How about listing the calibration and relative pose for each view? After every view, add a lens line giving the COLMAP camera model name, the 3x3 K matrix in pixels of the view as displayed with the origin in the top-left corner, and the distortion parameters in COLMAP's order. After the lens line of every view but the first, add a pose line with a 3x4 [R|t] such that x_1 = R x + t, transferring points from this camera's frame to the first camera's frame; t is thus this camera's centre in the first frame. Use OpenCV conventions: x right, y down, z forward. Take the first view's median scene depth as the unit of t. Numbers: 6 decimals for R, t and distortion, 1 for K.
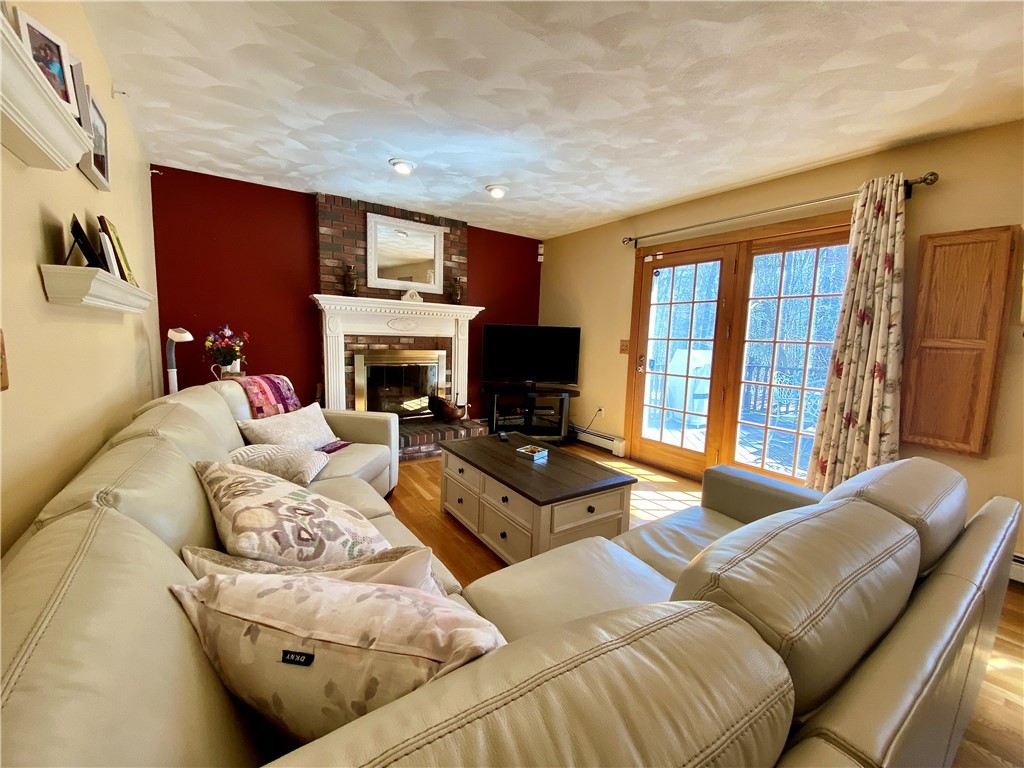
lens RADIAL K [[416.7, 0, 513.1], [0, 416.7, 389.1], [0, 0, 1]] dist [-0.002669, -0.010382]
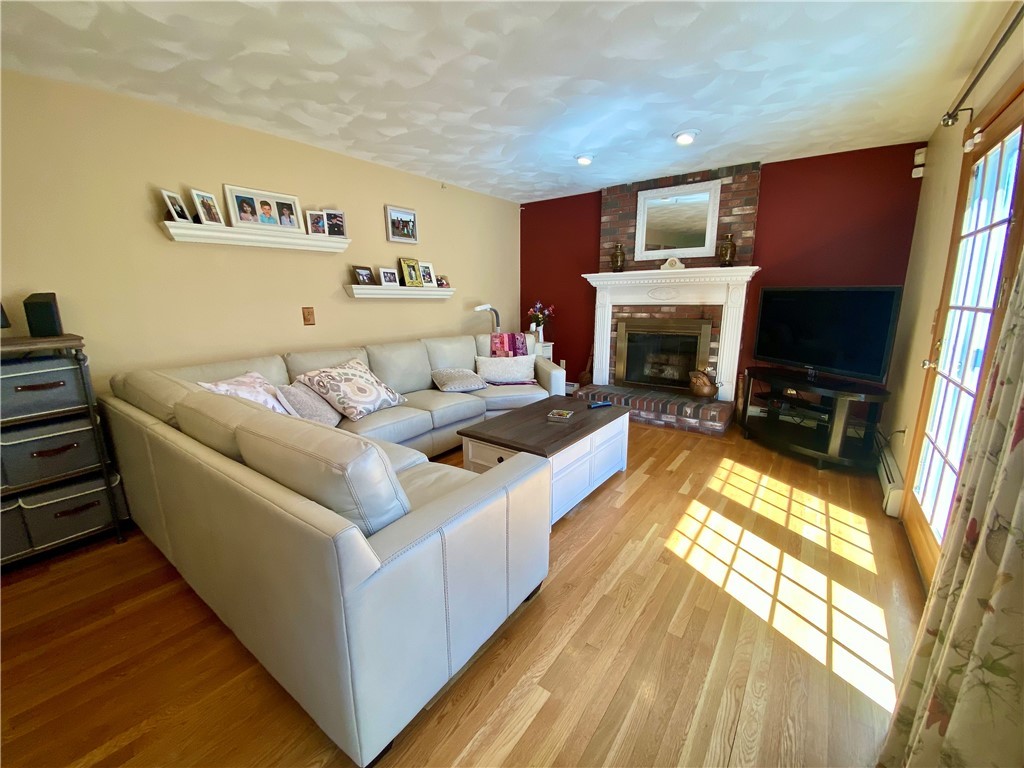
lens RADIAL K [[416.7, 0, 504.8], [0, 416.7, 387.2], [0, 0, 1]] dist [-0.002669, -0.010382]
pose [[0.312999, 0.164564, -0.935388, 0.639784], [-0.101449, 0.985033, 0.139351, -0.033675], [0.944320, 0.051278, 0.325009, 0.332651]]
